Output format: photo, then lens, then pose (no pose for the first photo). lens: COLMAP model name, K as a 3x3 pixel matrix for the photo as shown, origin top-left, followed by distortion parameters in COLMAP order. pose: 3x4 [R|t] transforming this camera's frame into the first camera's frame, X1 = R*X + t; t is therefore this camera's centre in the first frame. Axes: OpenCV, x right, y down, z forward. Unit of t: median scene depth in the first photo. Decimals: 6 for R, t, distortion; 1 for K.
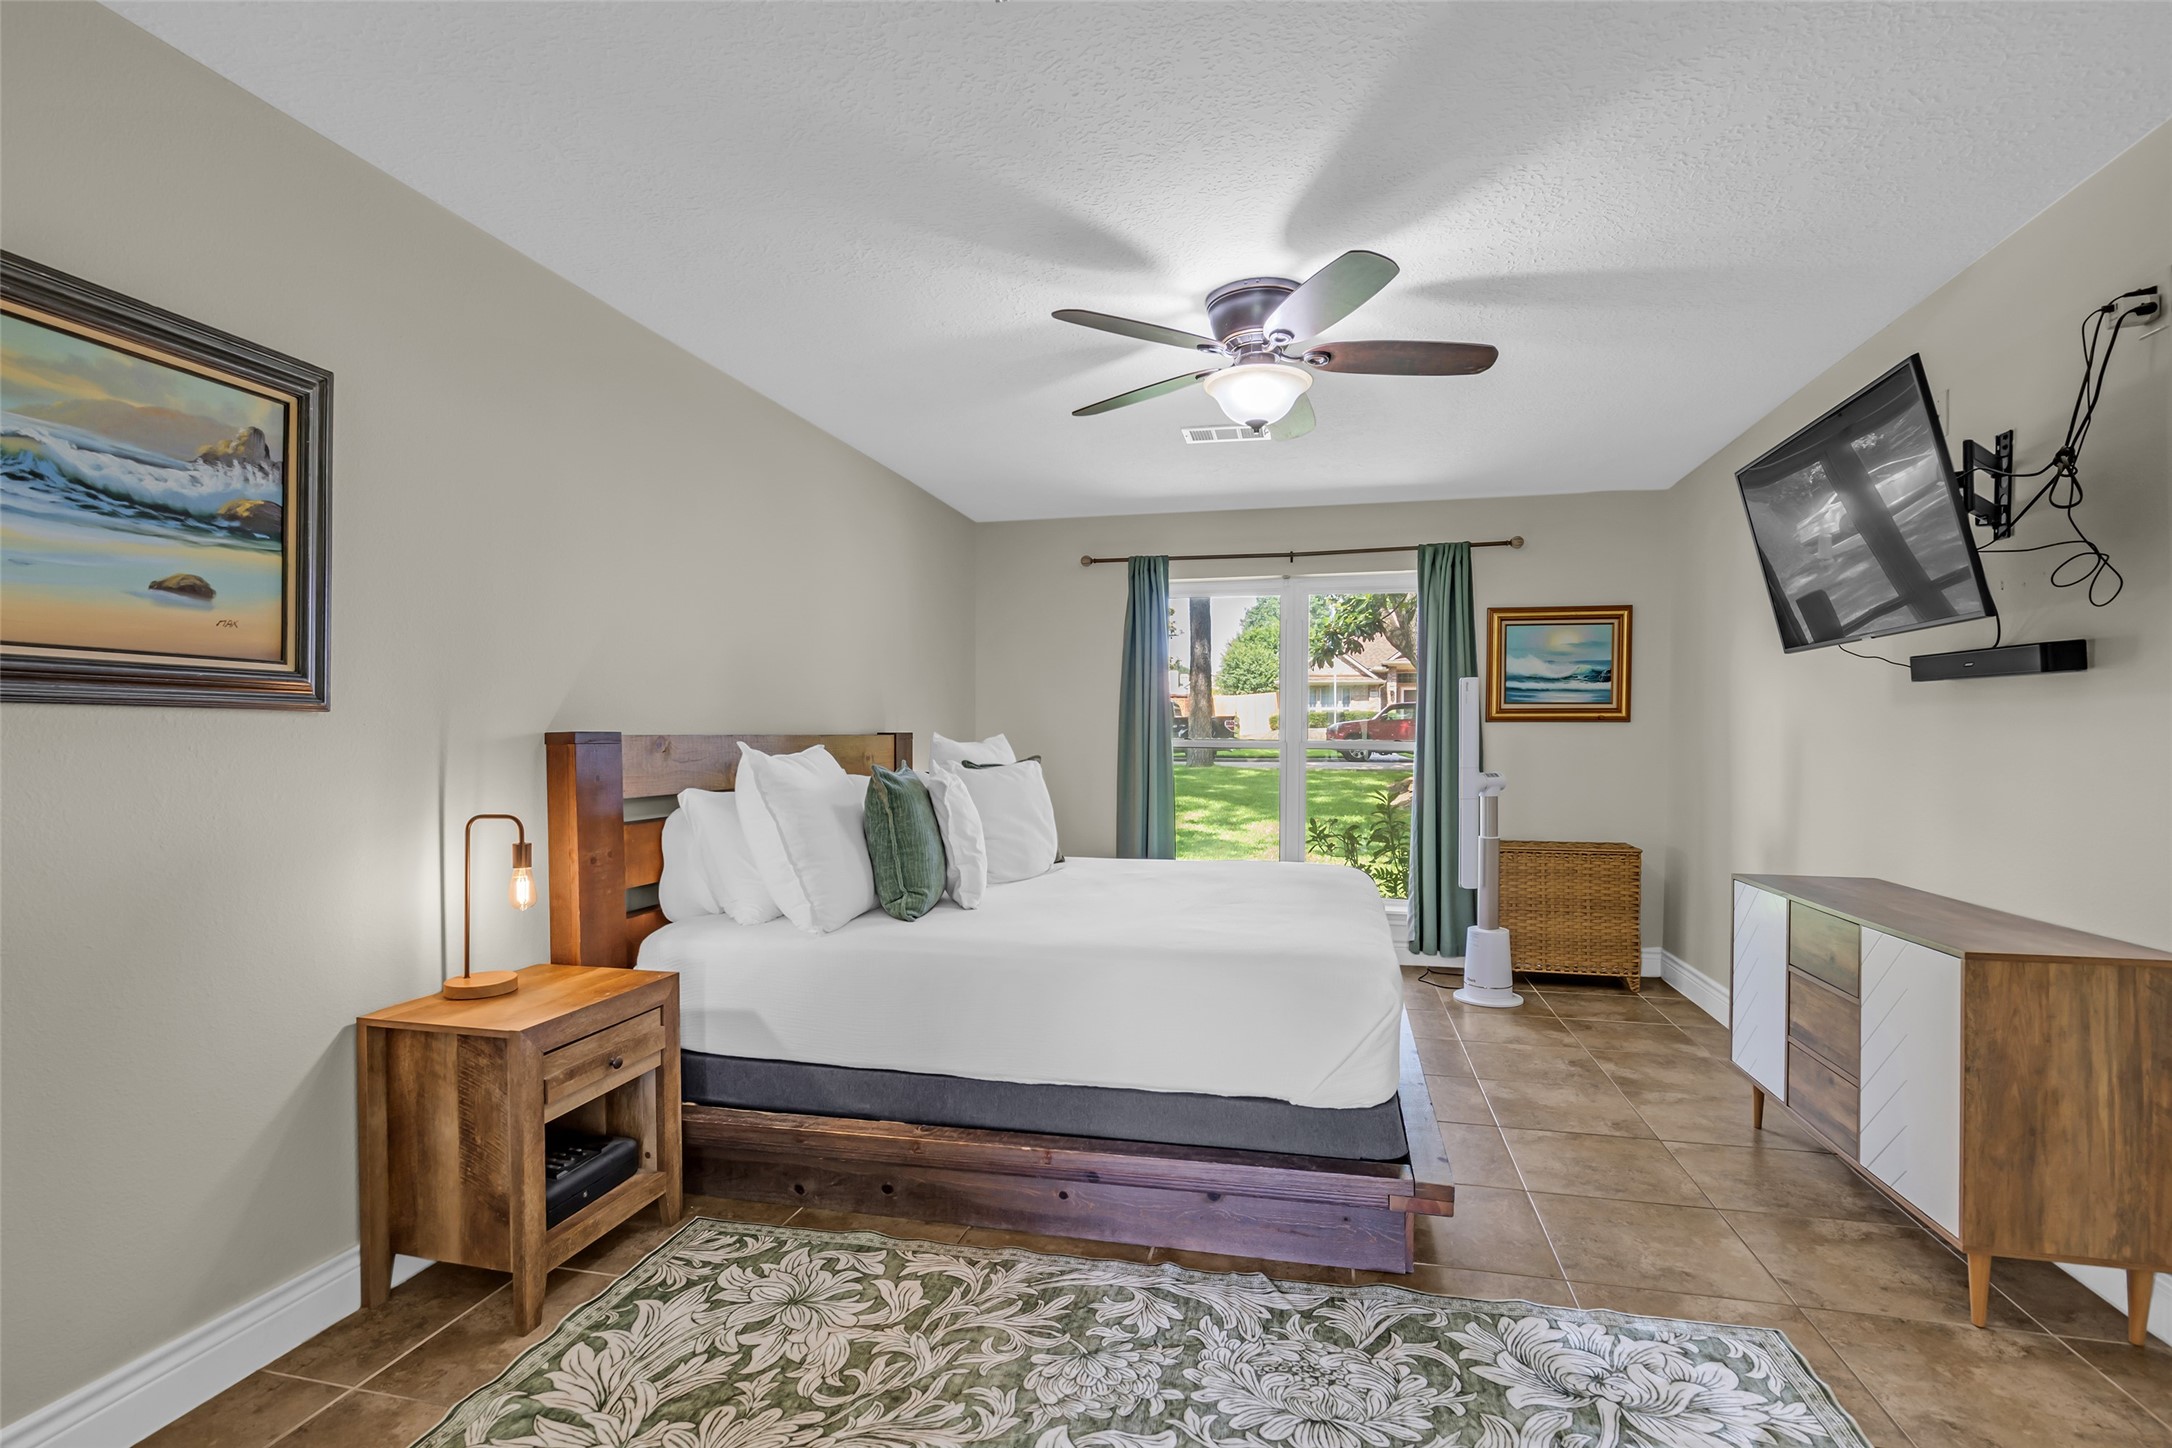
lens RADIAL K [[998.2, 0, 1081.8], [0, 998.2, 717.1], [0, 0, 1]] dist [-0.017633, 0.006046]
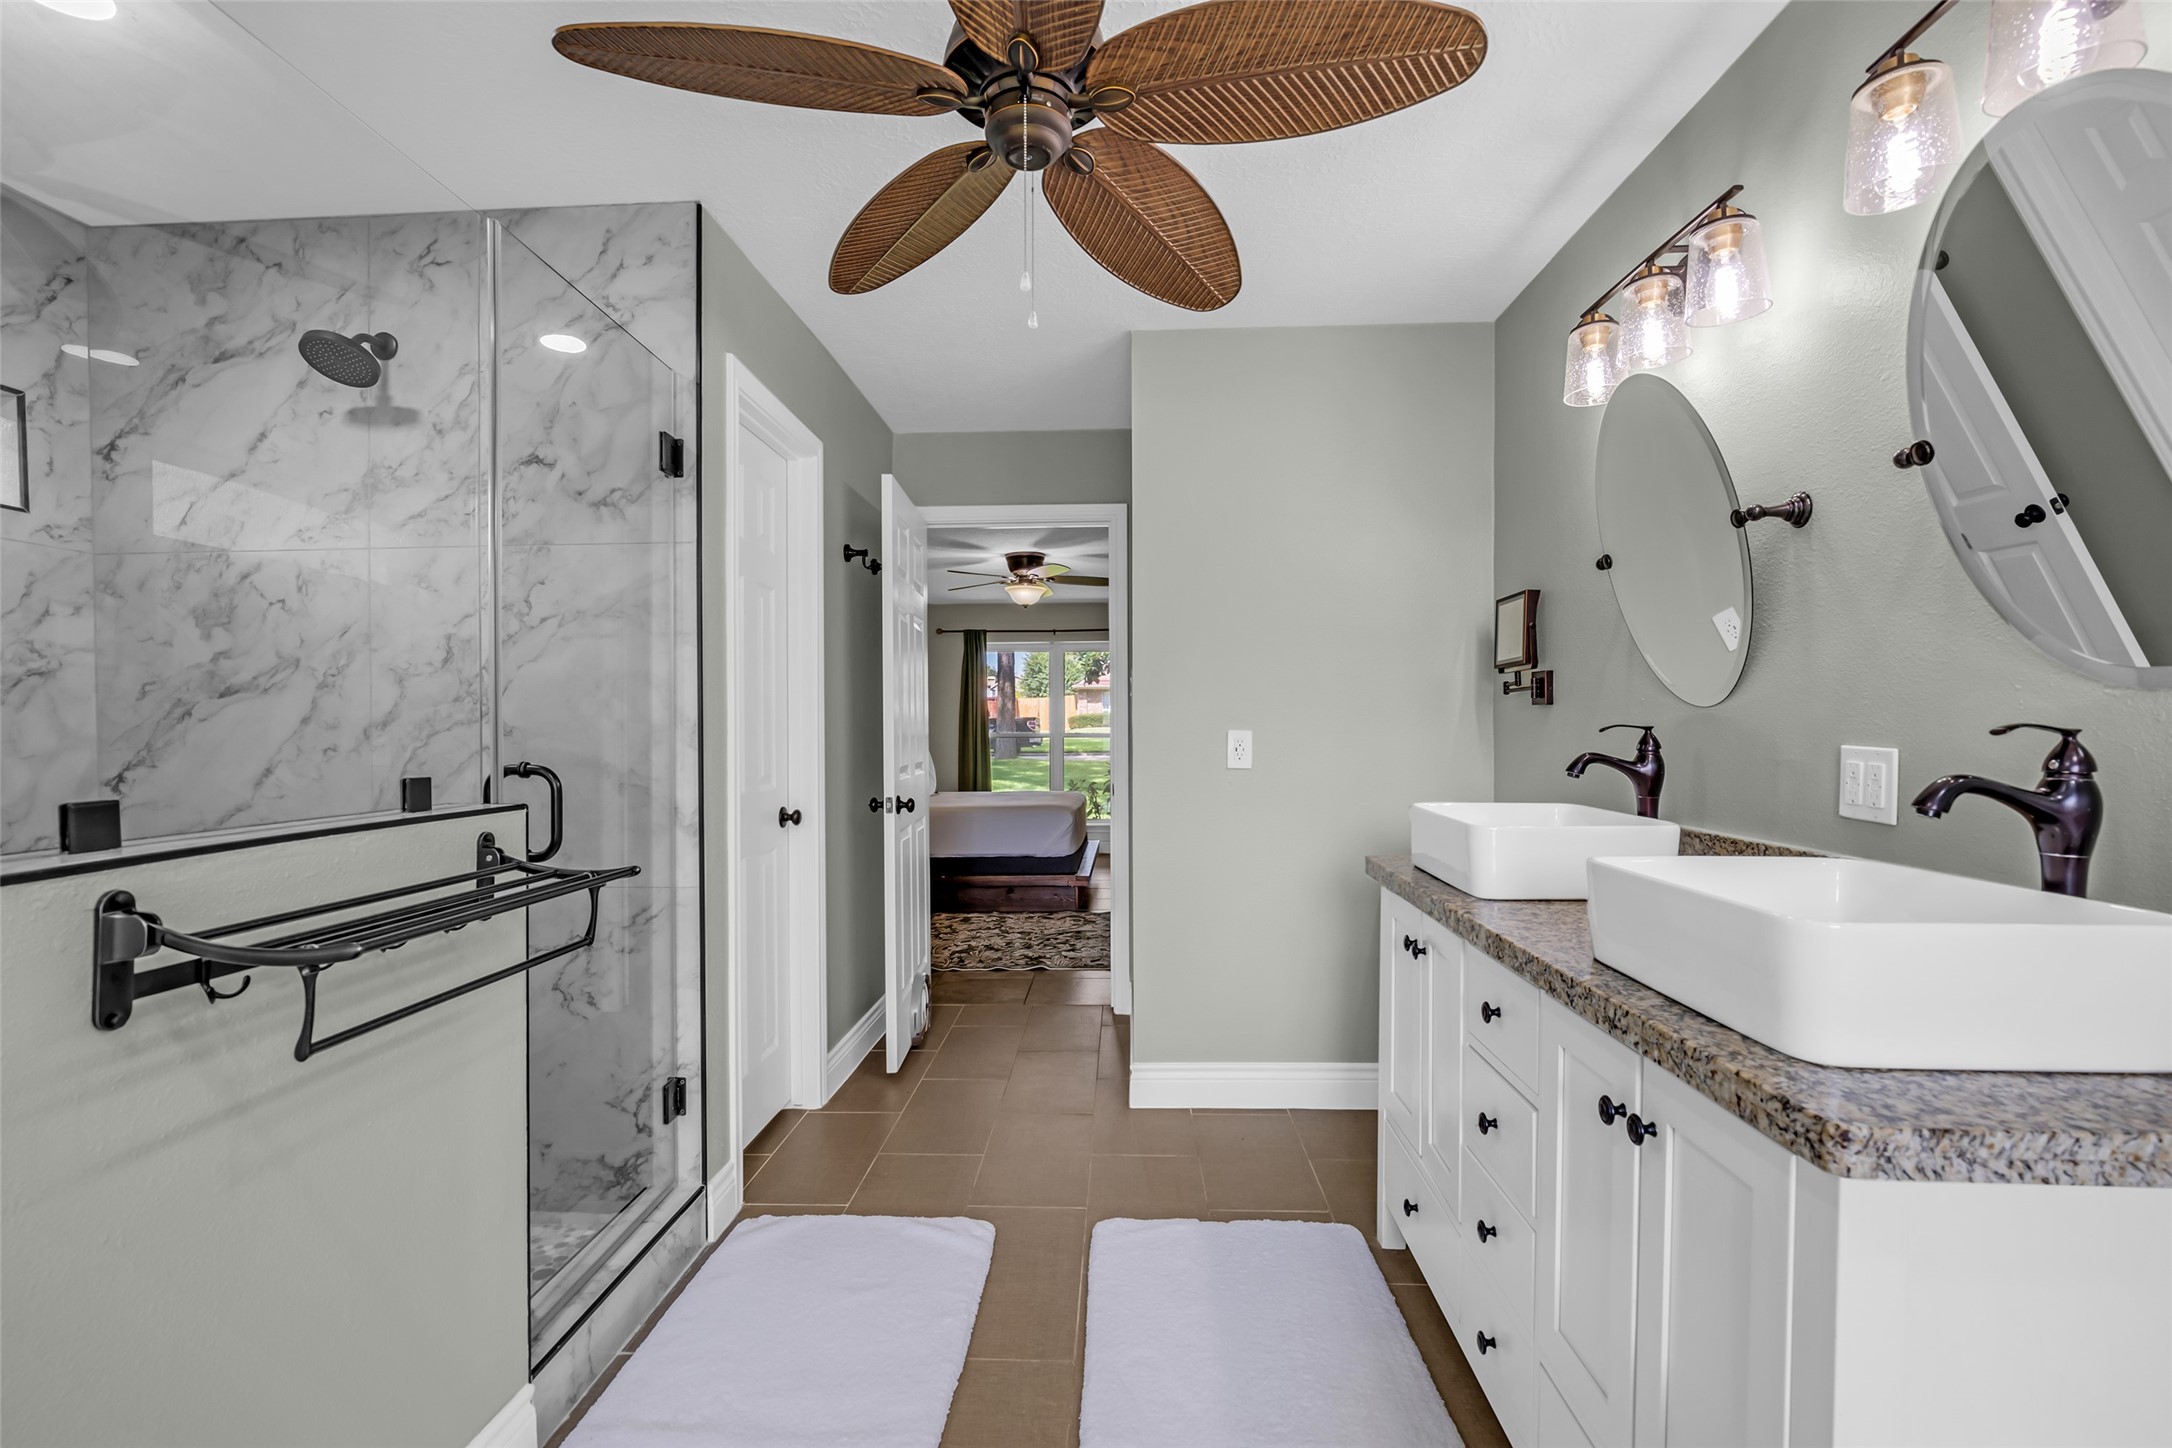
lens RADIAL K [[998.2, 0, 1081.8], [0, 998.2, 717.1], [0, 0, 1]] dist [-0.017633, 0.006046]
pose [[0.981570, -0.003914, 0.191061, -0.086807], [0.003543, 0.999991, 0.002283, -0.008815], [-0.191069, -0.001564, 0.981575, -0.779664]]
